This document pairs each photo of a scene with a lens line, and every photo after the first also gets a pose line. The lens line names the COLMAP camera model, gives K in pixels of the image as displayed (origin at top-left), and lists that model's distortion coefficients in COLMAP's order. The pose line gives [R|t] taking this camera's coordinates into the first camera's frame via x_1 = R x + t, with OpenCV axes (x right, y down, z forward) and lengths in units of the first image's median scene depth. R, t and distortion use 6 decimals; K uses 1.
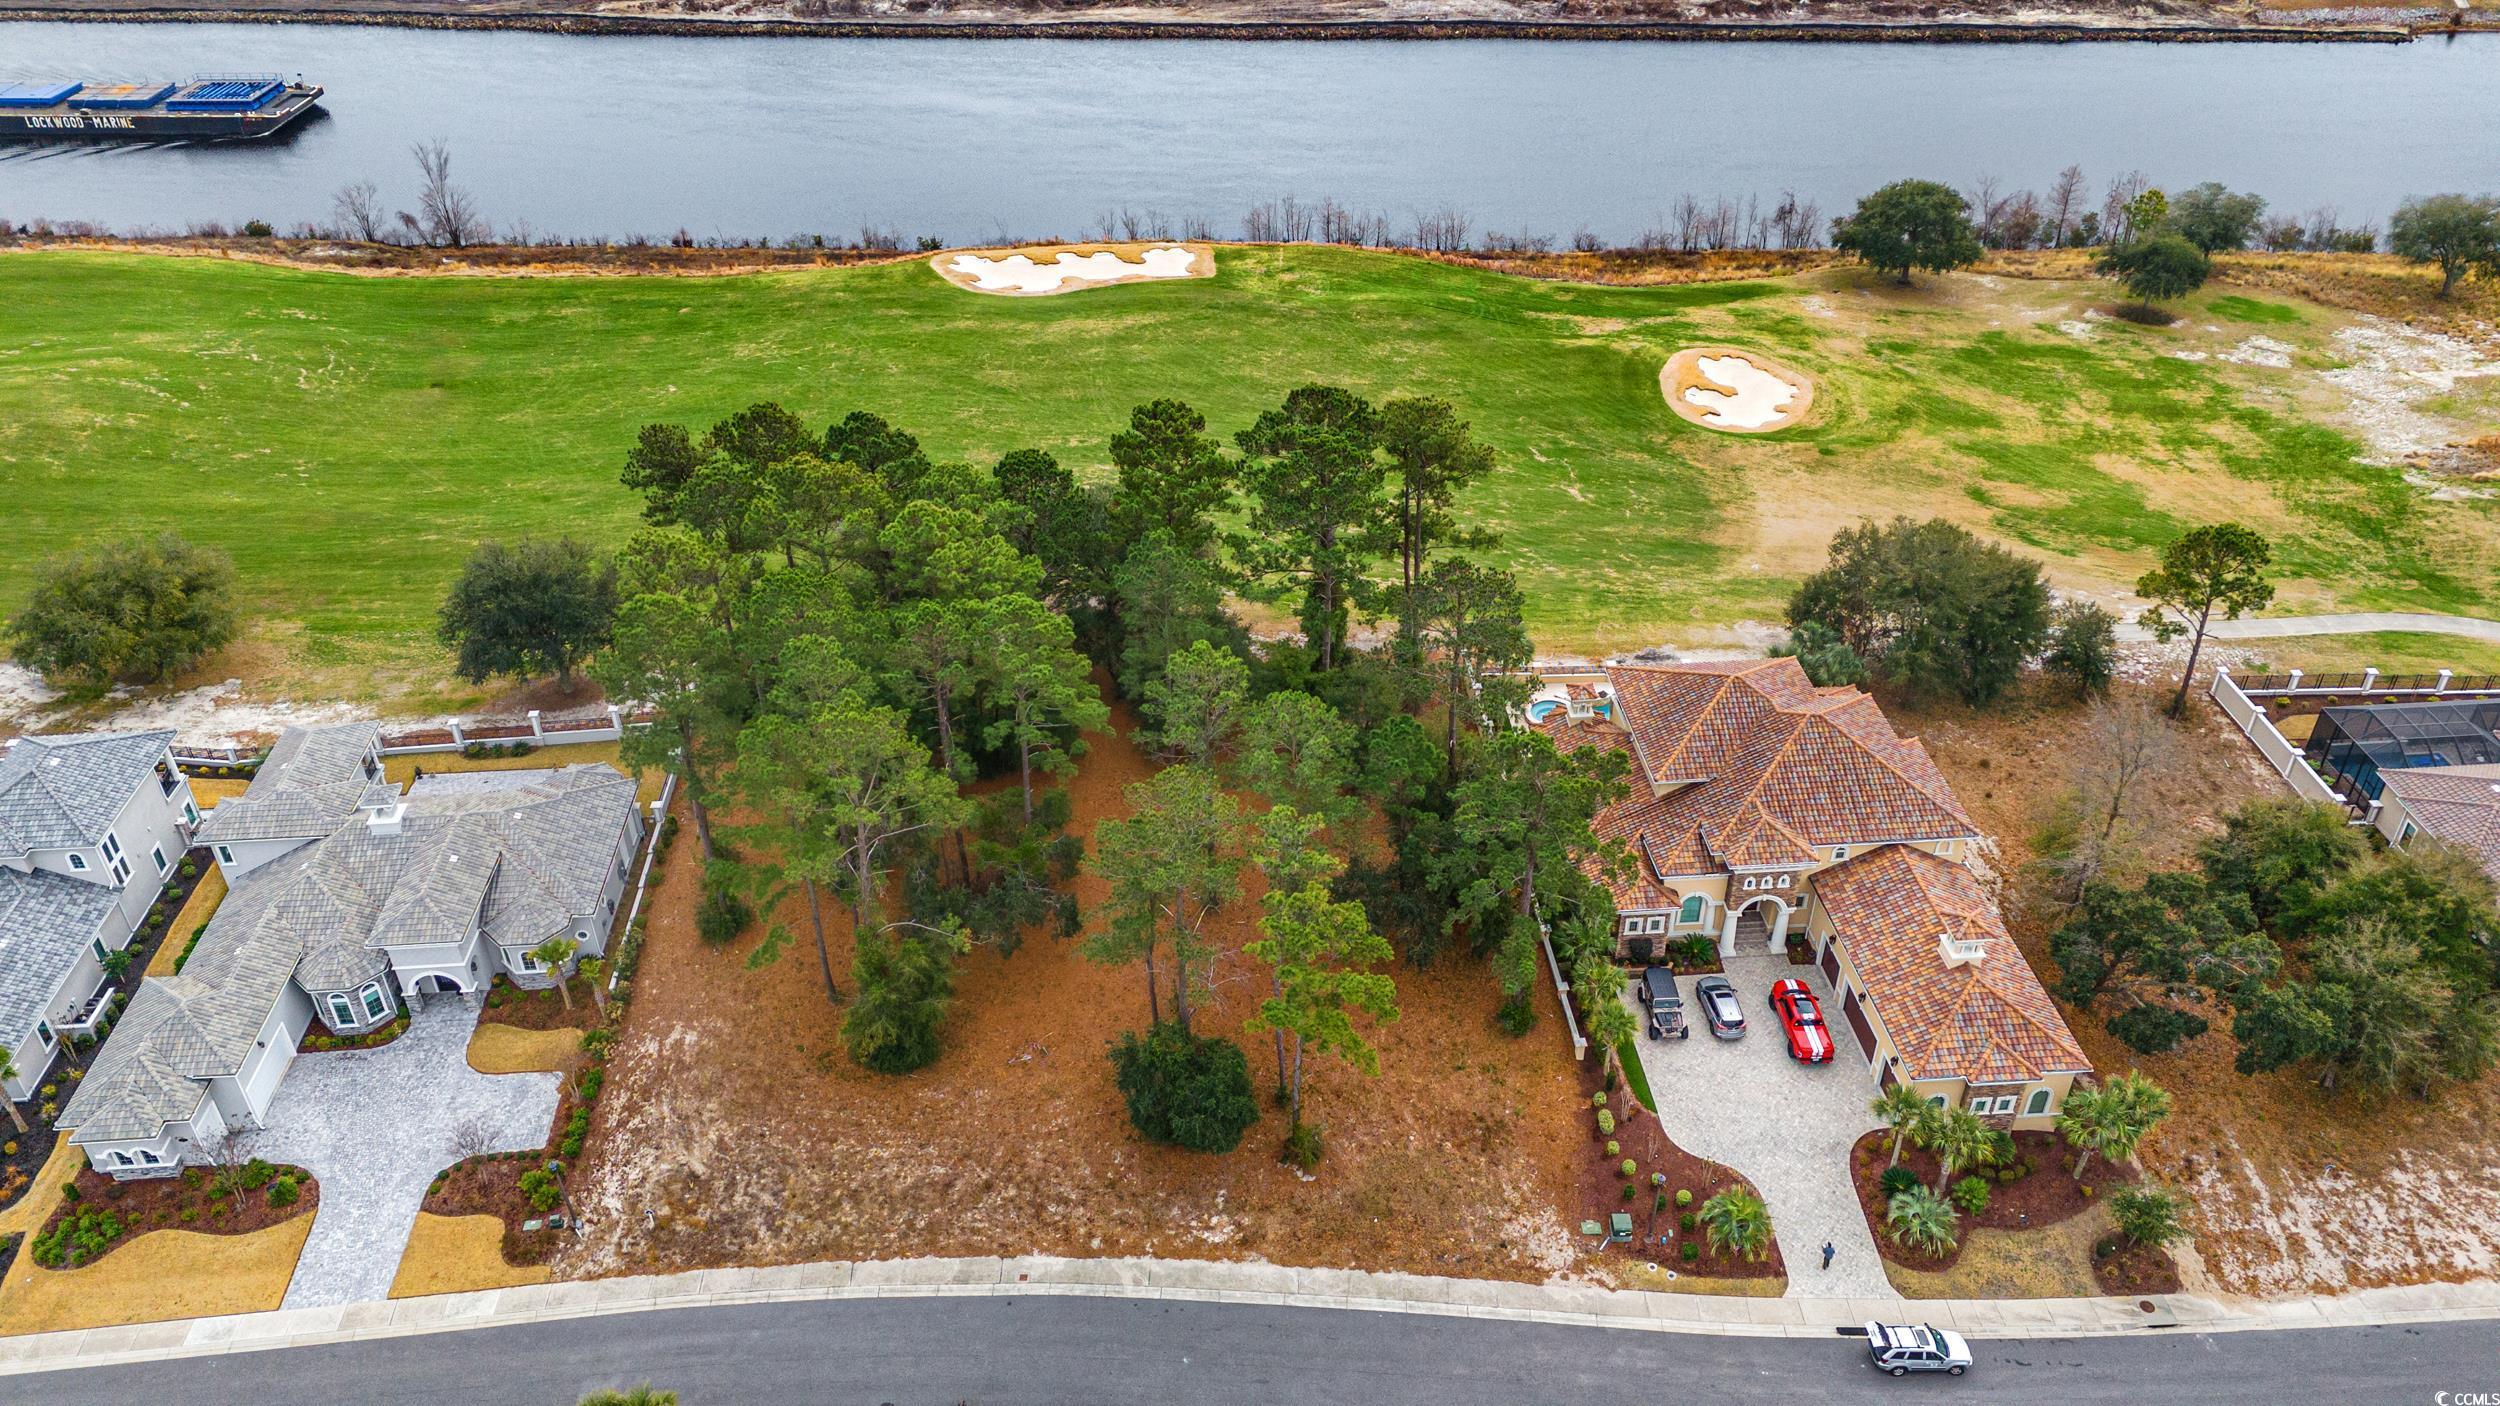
lens RADIAL K [[1837.8, 0, 1250.0], [0, 1837.8, 703.0], [0, 0, 1]] dist [0.067151, -0.056028]
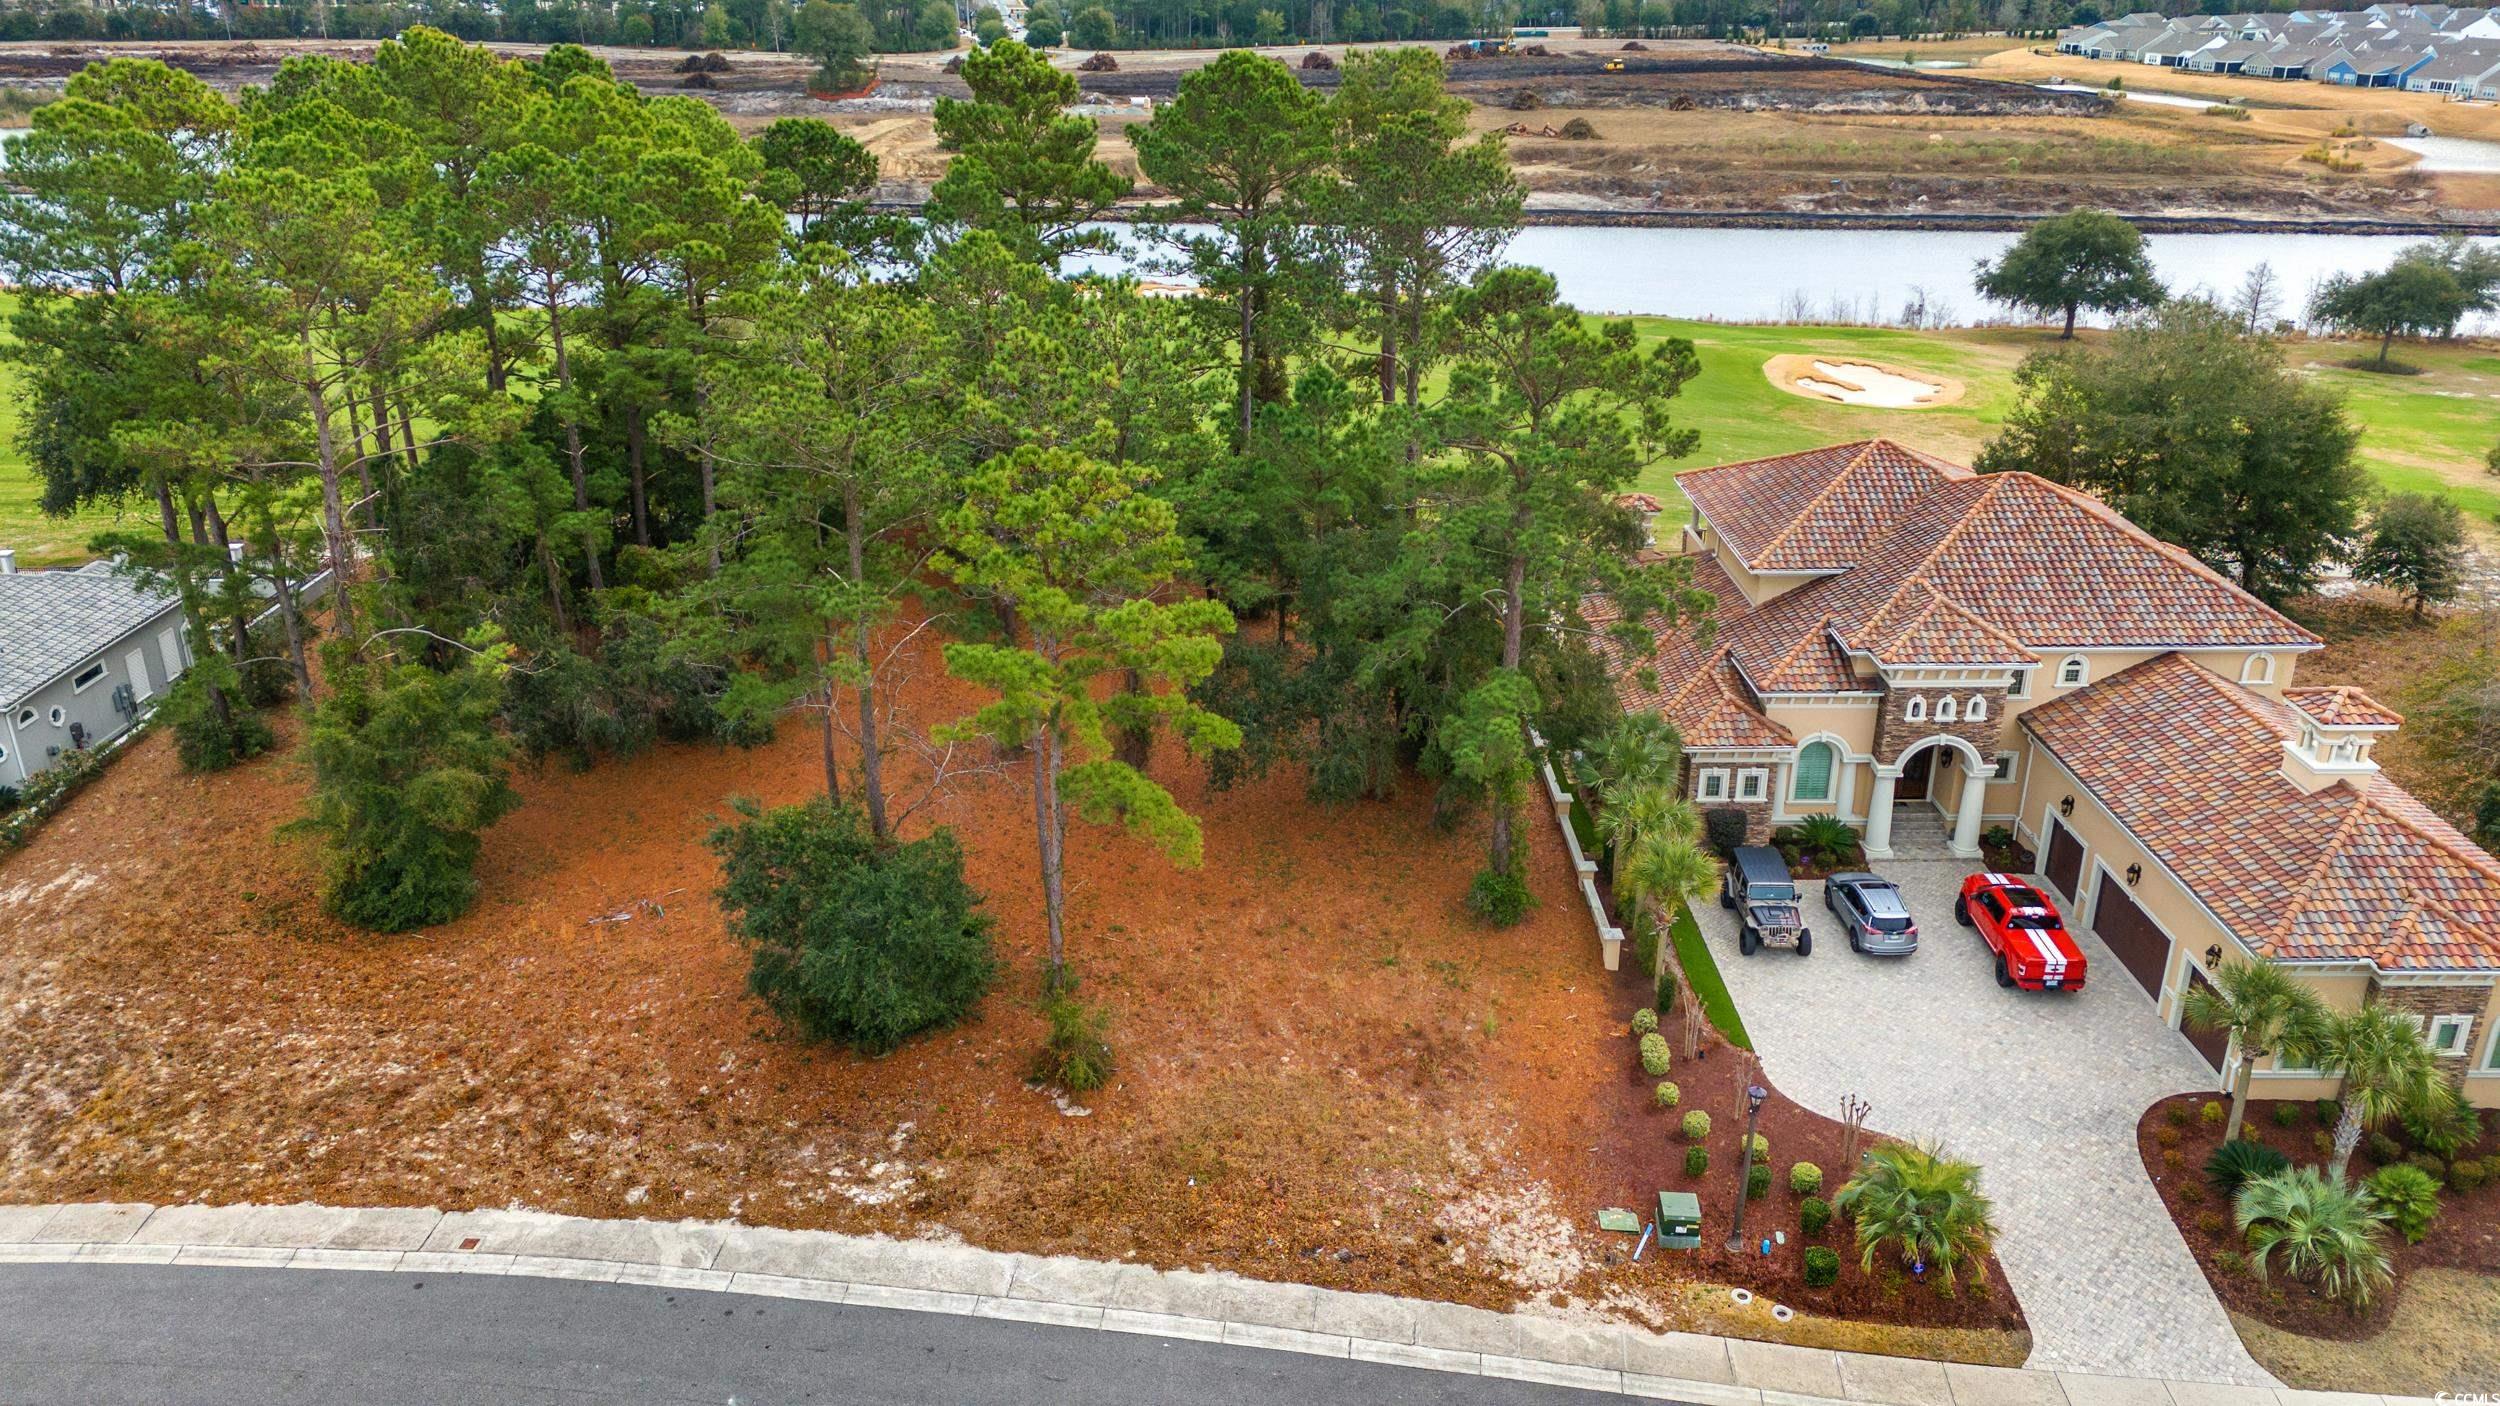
lens RADIAL K [[1837.8, 0, 1250.0], [0, 1837.8, 703.0], [0, 0, 1]] dist [0.067151, -0.056028]
pose [[0.997437, 0.034003, -0.062958, 0.110196], [-0.046421, 0.977082, -0.207740, 0.252070], [0.054451, 0.210130, 0.976156, 0.470185]]
